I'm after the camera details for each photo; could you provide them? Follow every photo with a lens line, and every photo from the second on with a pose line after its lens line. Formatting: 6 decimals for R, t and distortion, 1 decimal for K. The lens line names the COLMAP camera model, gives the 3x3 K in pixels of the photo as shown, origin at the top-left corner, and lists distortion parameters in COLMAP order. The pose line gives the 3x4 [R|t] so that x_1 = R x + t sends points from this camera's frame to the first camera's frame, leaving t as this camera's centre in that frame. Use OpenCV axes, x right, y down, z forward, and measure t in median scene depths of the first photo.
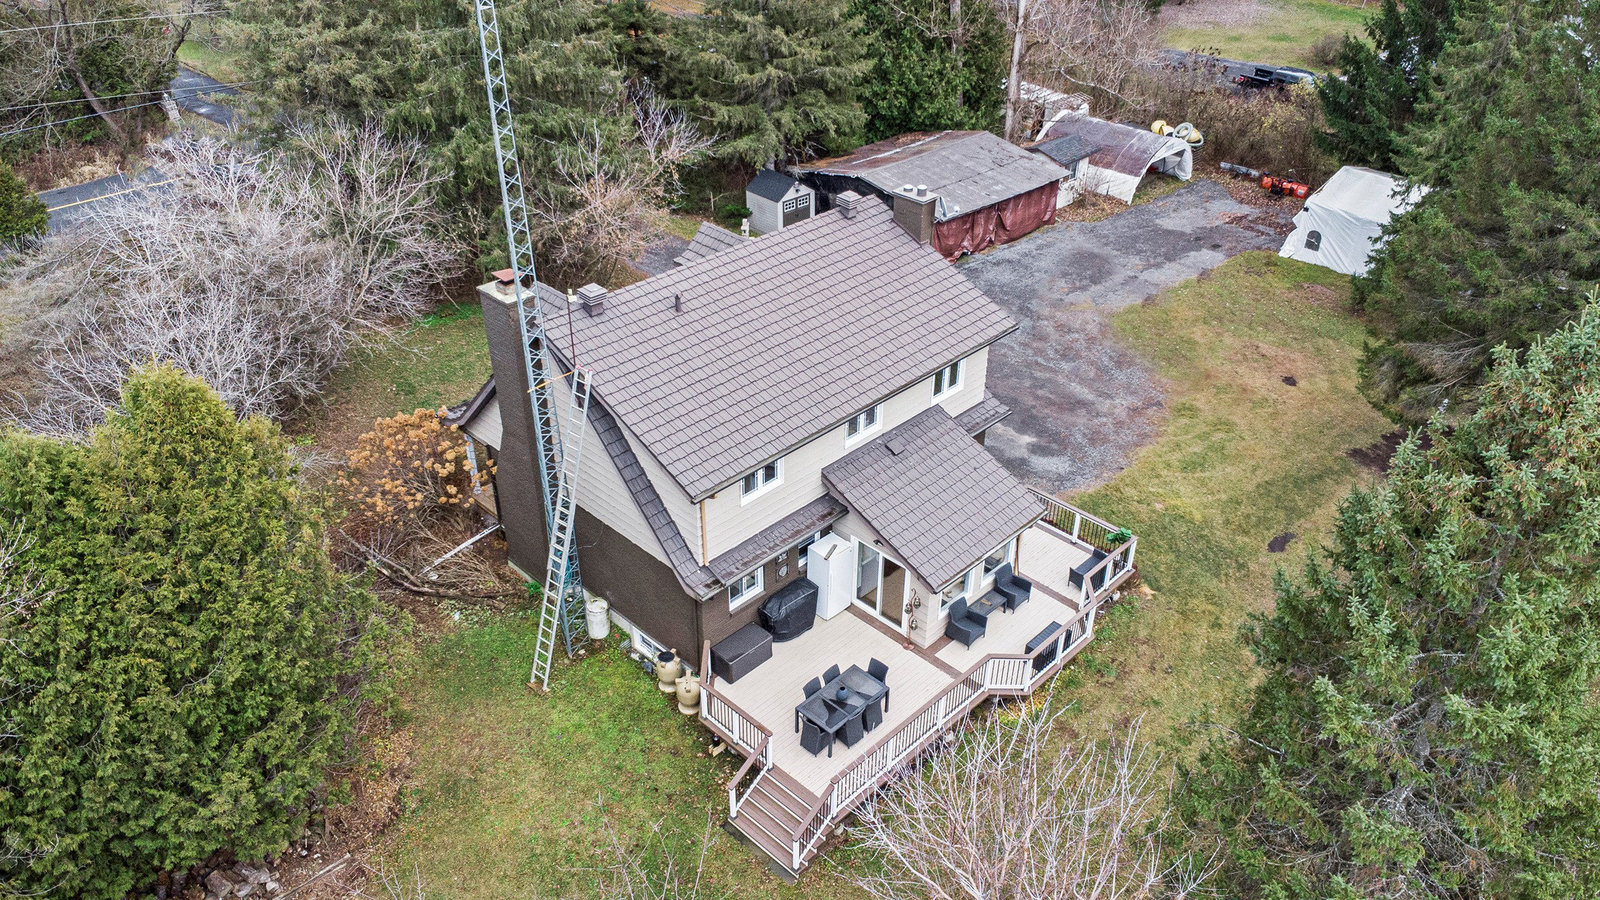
lens RADIAL K [[1151.4, 0, 802.4], [0, 1151.4, 457.3], [0, 0, 1]] dist [0.054687, -0.086907]
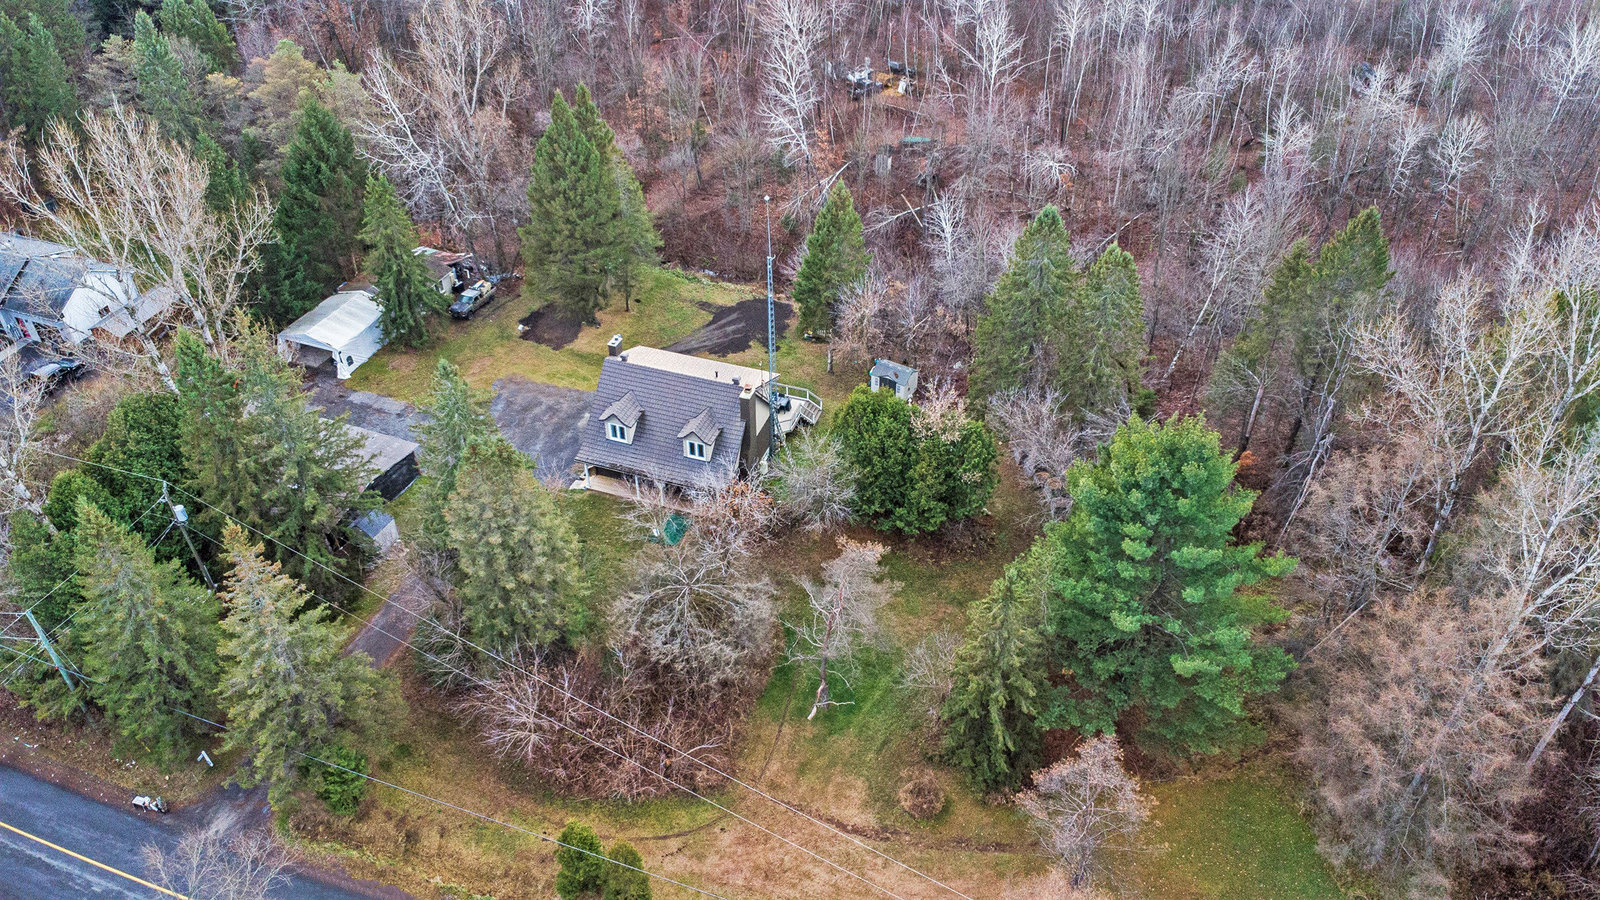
lens RADIAL K [[1151.4, 0, 802.4], [0, 1151.4, 457.3], [0, 0, 1]] dist [0.054687, -0.086907]
pose [[-0.421125, -0.575646, 0.700918, -2.306541], [0.494212, 0.502355, 0.709503, -1.939377], [-0.760532, 0.645191, 0.072937, 0.713241]]
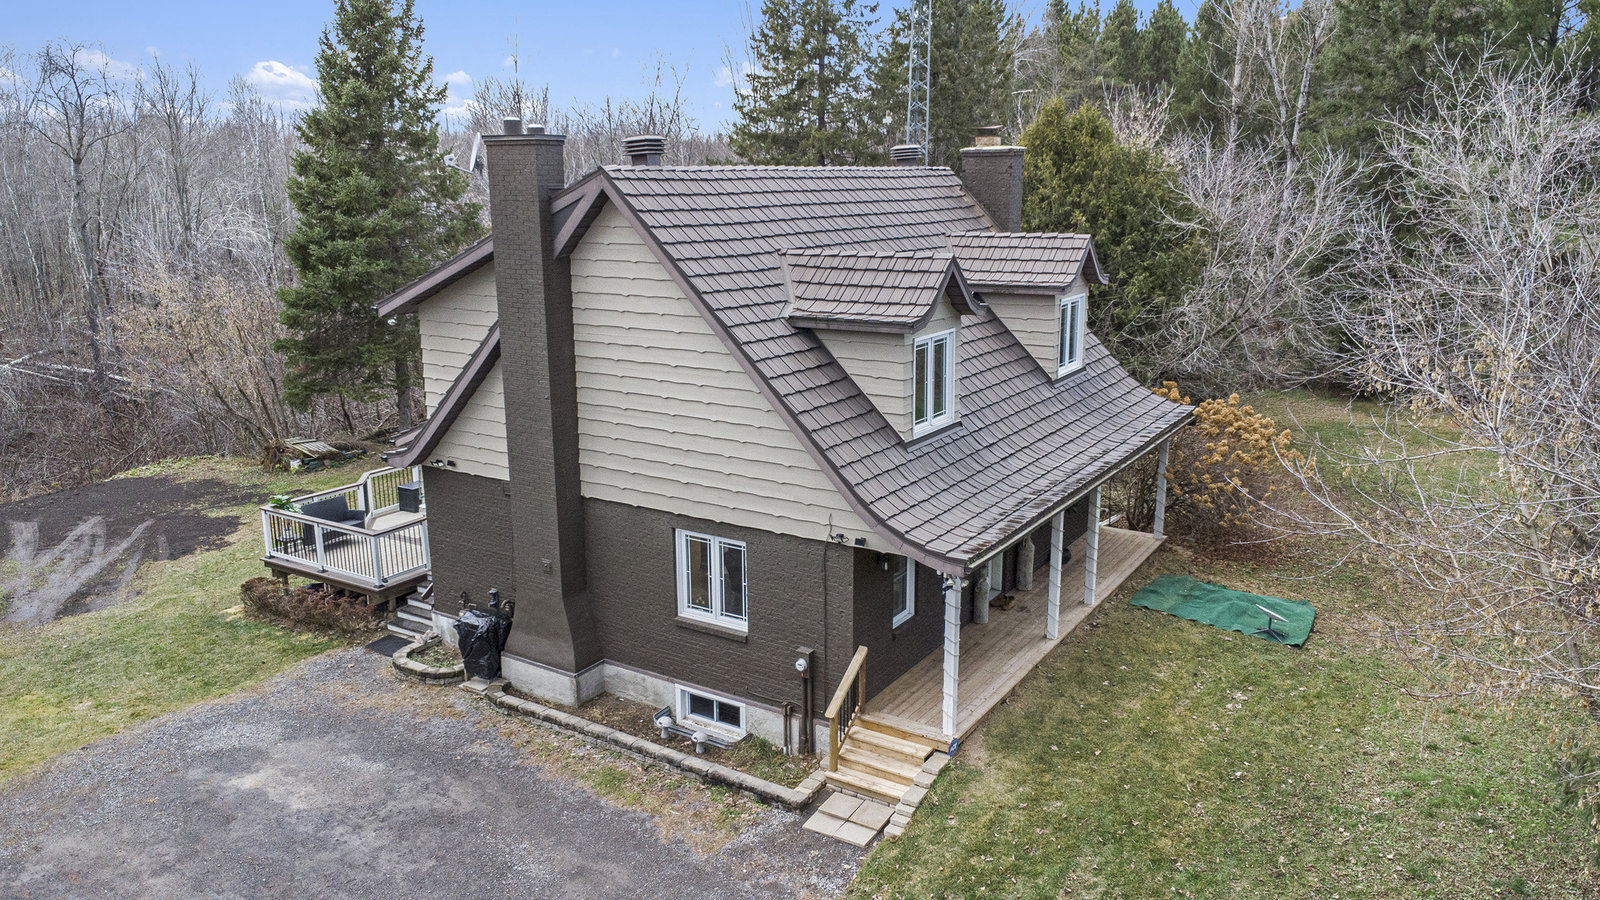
lens RADIAL K [[1151.4, 0, 802.4], [0, 1151.4, 457.3], [0, 0, 1]] dist [0.054687, -0.086907]
pose [[-0.977772, 0.047692, -0.204177, 0.097610], [-0.116029, 0.688018, 0.716357, -0.582567], [0.174642, 0.724124, -0.667191, 1.644049]]
